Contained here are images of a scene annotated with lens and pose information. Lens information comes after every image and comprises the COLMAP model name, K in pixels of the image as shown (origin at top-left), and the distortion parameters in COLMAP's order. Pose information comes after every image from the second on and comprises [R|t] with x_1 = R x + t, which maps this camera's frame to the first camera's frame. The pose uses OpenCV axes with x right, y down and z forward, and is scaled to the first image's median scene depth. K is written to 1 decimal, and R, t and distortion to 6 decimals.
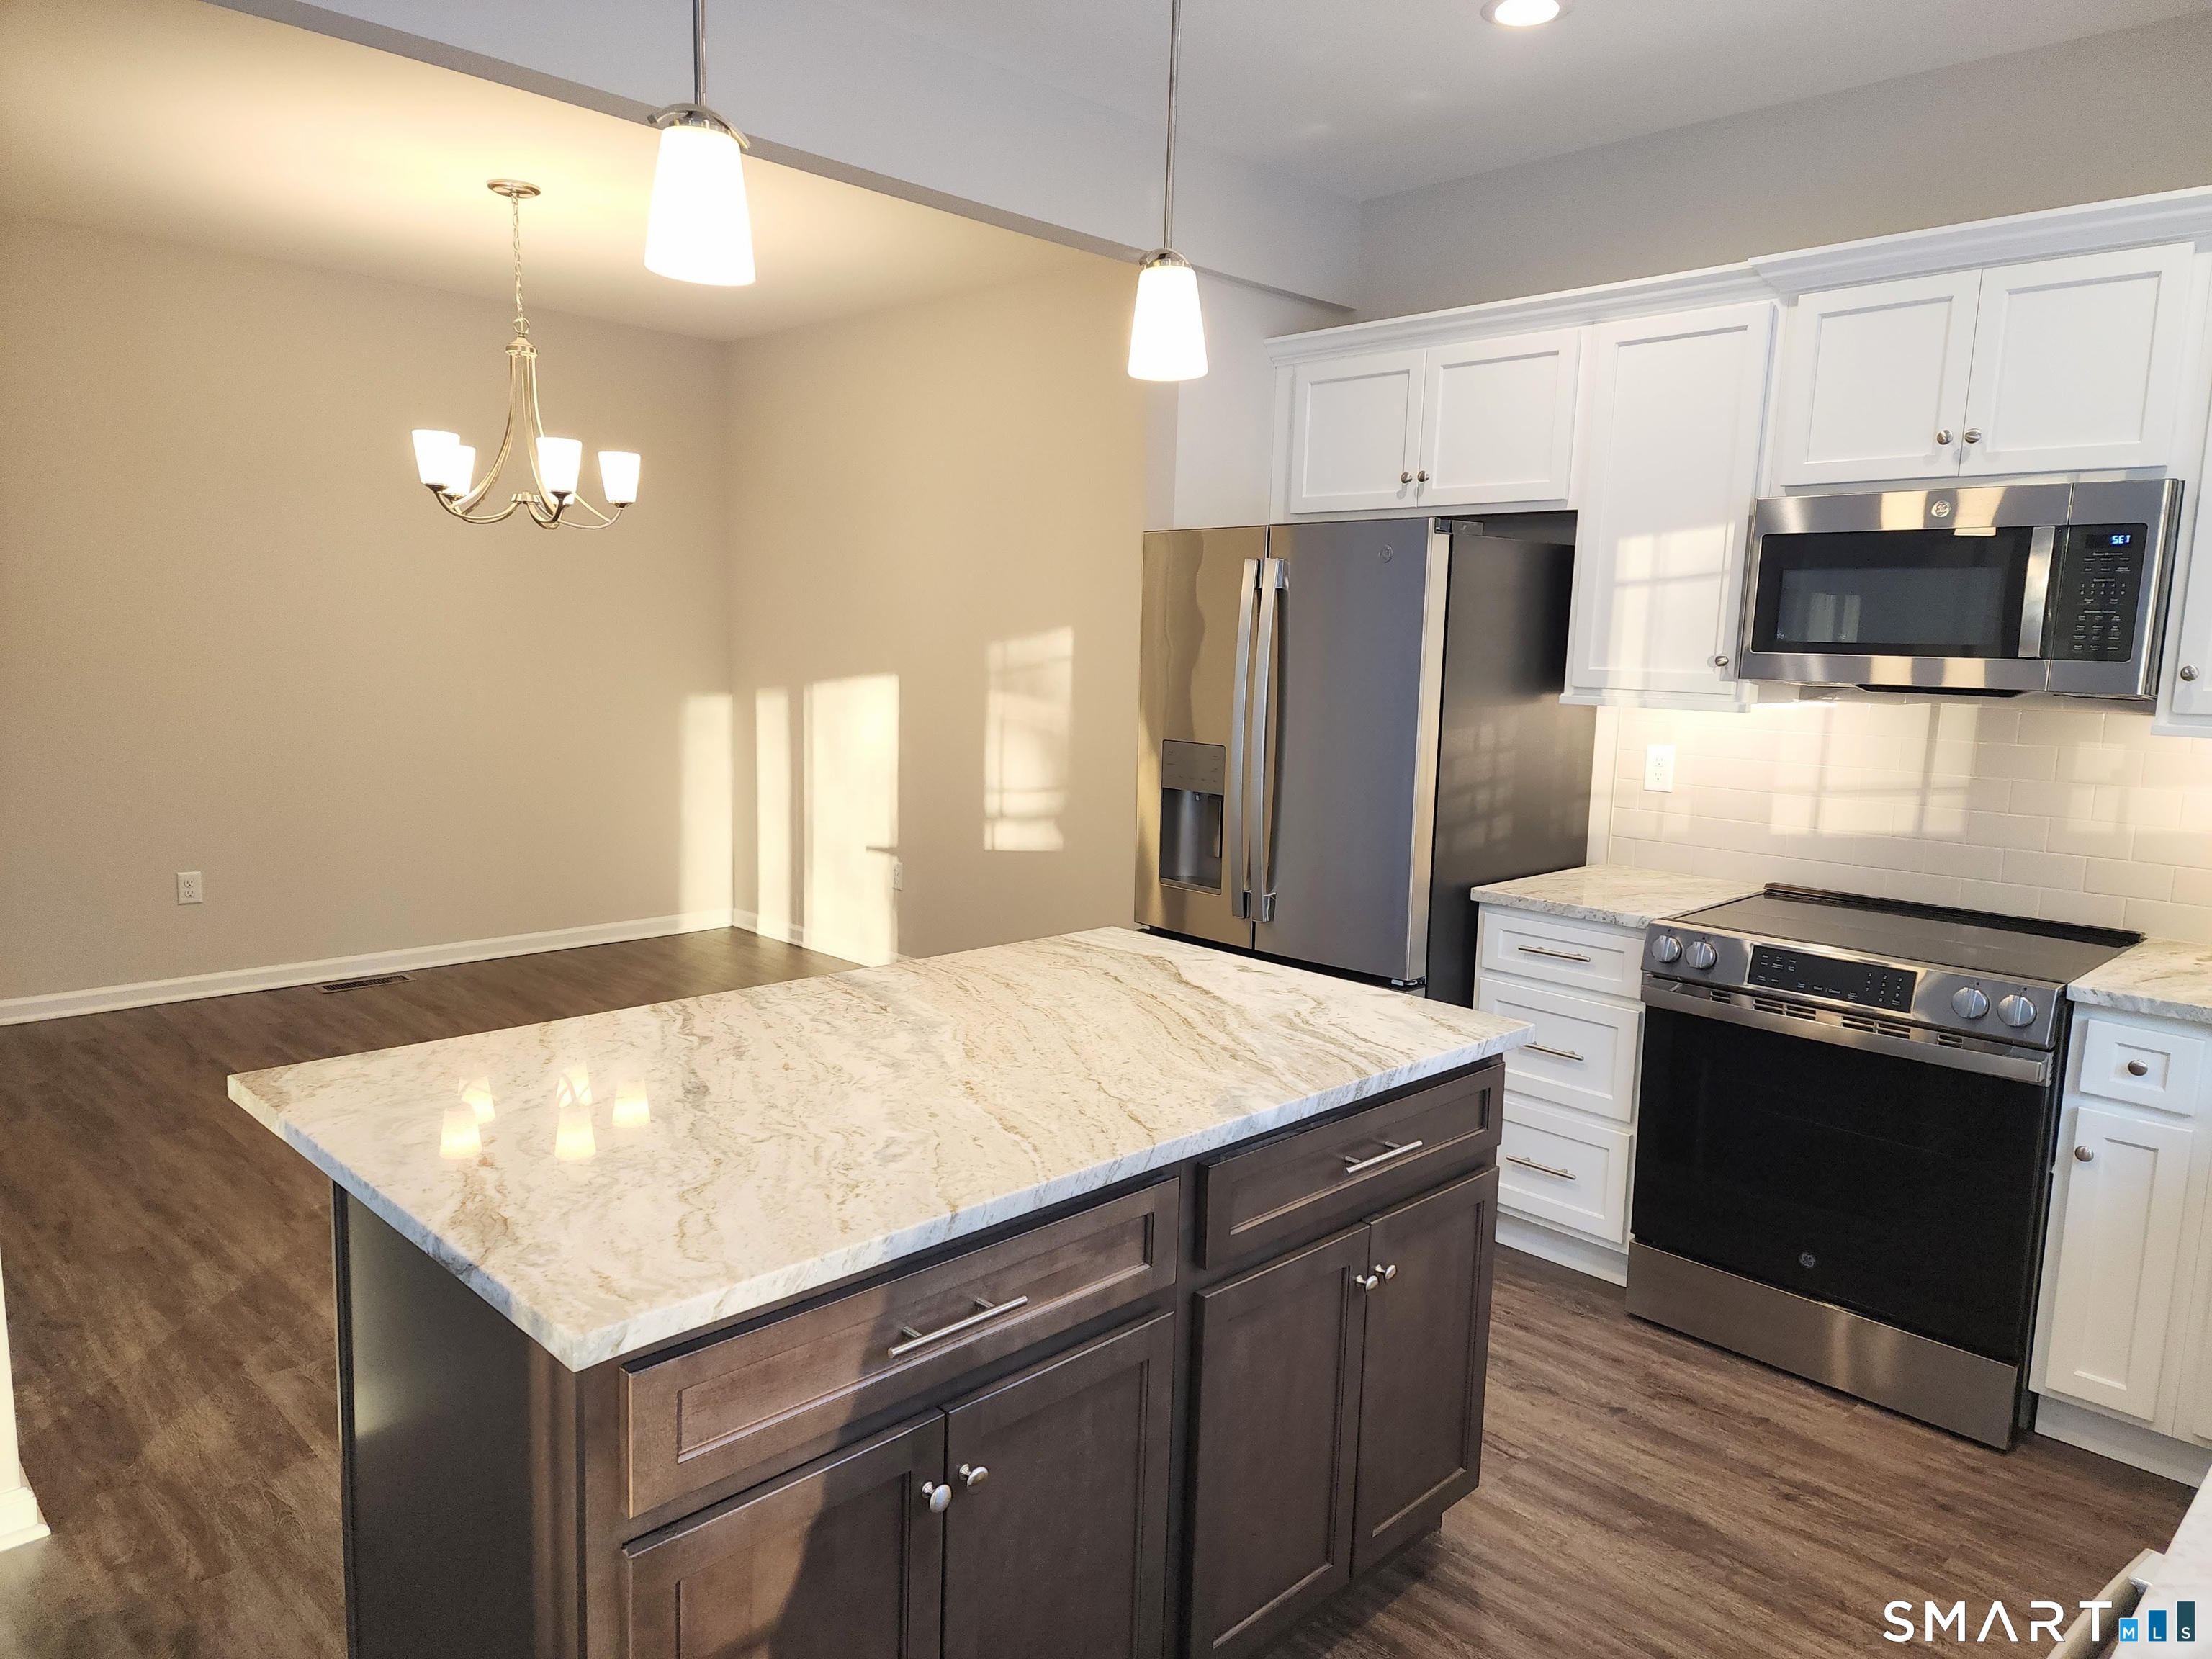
lens RADIAL K [[1478.9, 0, 1128.8], [0, 1478.9, 838.0], [0, 0, 1]] dist [0.014114, 0.002326]
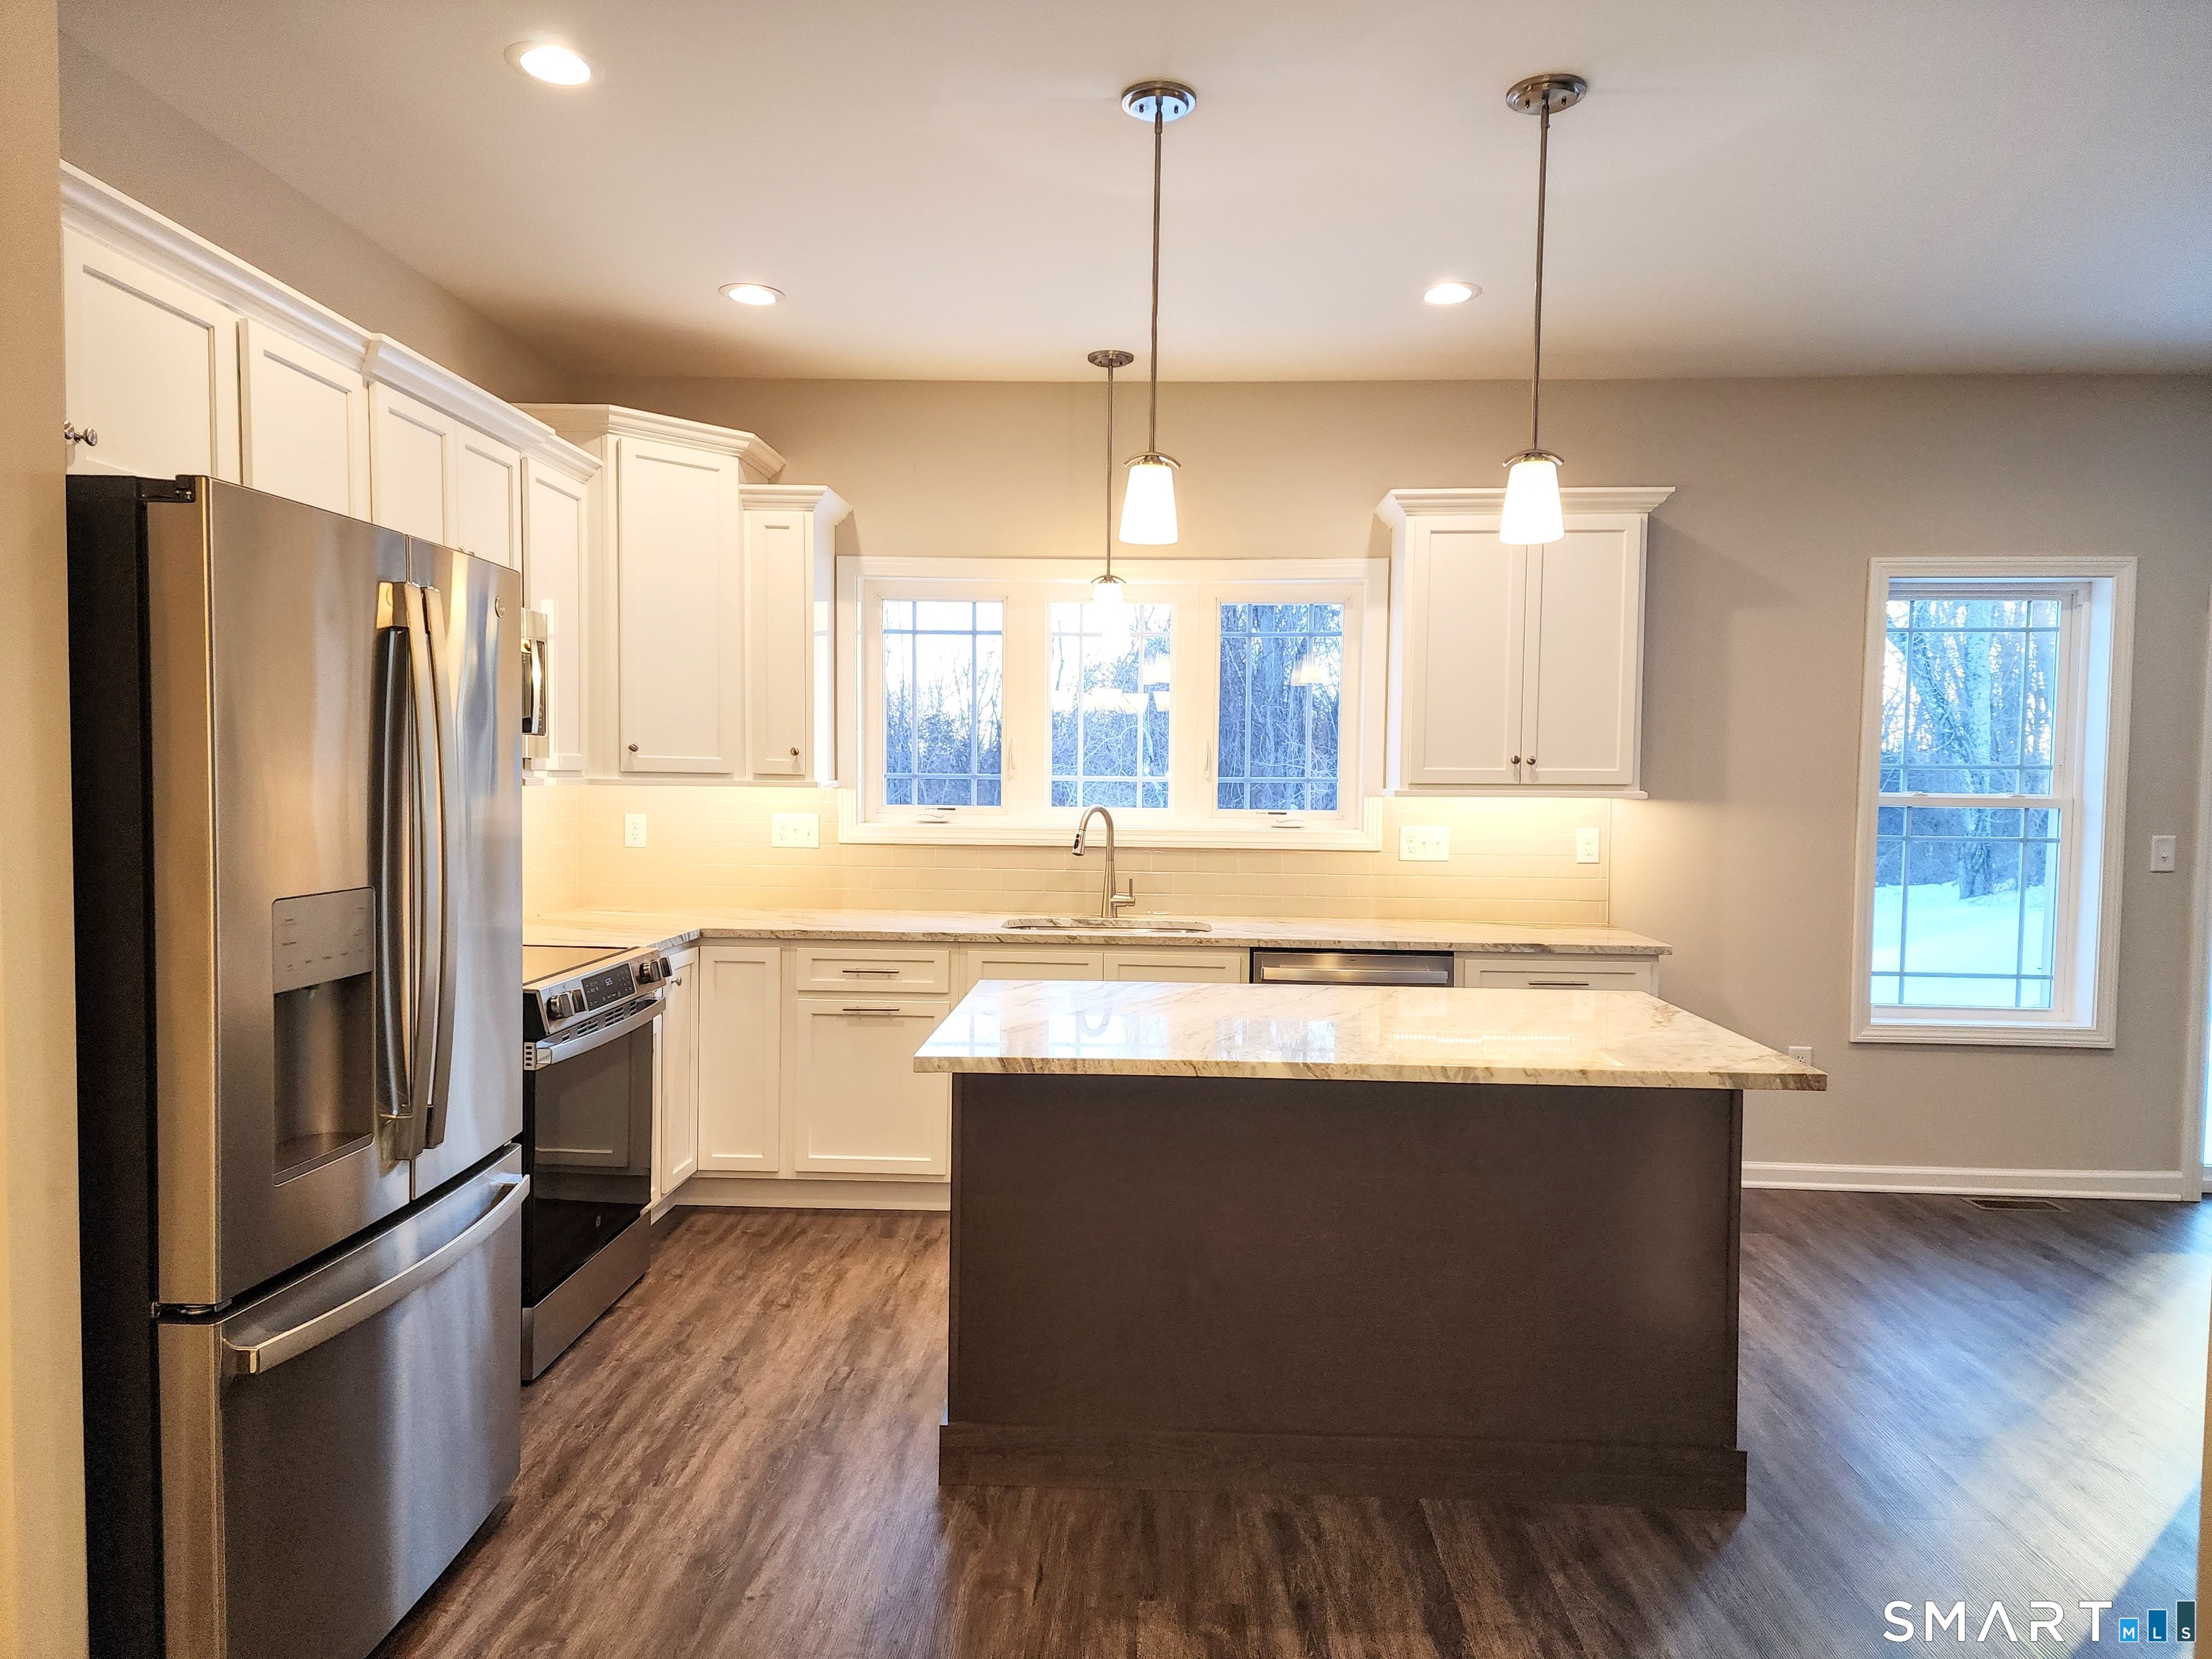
lens RADIAL K [[1436.6, 0, 1104.4], [0, 1436.6, 842.7], [0, 0, 1]] dist [0.003255, 0.001127]
pose [[-0.673669, -0.074453, 0.735273, -0.635414], [0.069819, 0.984051, 0.163613, -0.180041], [-0.735728, 0.161557, -0.657727, 1.317458]]
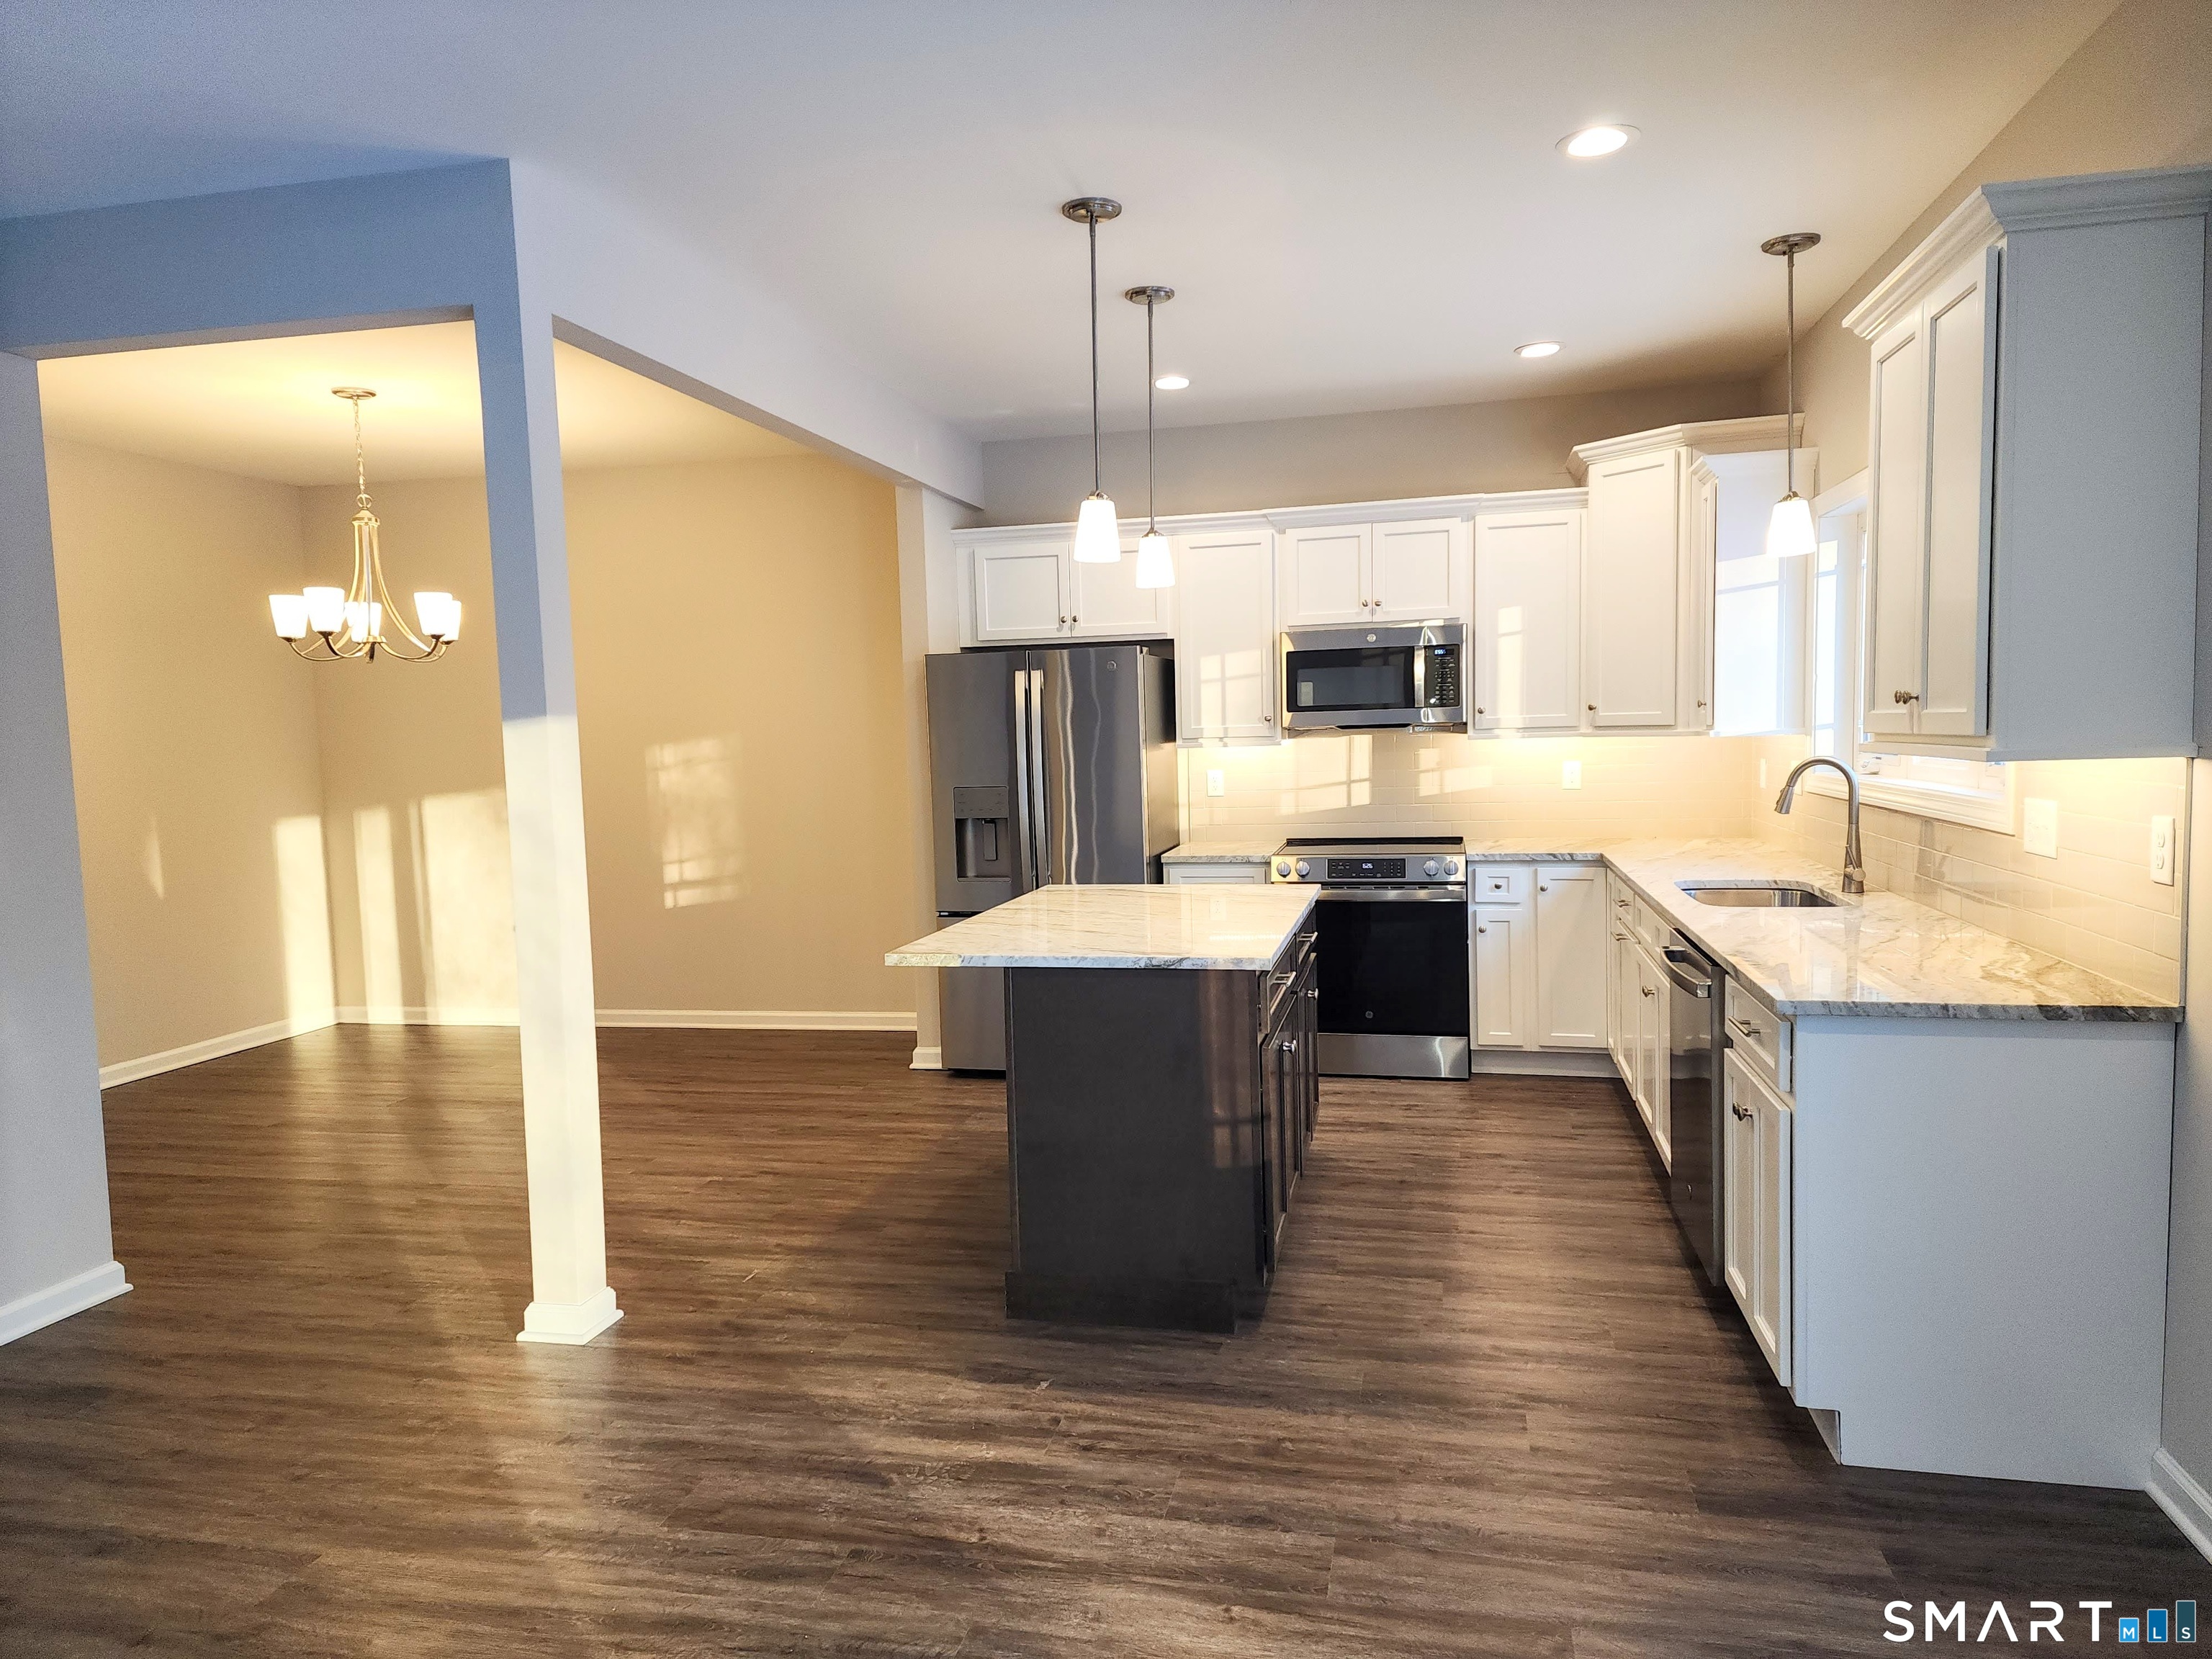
lens RADIAL K [[1436.6, 0, 1104.4], [0, 1436.6, 842.7], [0, 0, 1]] dist [0.003255, 0.001127]
pose [[0.843495, -0.091733, 0.529246, -0.763439], [0.124302, 0.991899, -0.026185, 0.058344], [-0.522556, 0.087873, 0.848064, -0.419356]]
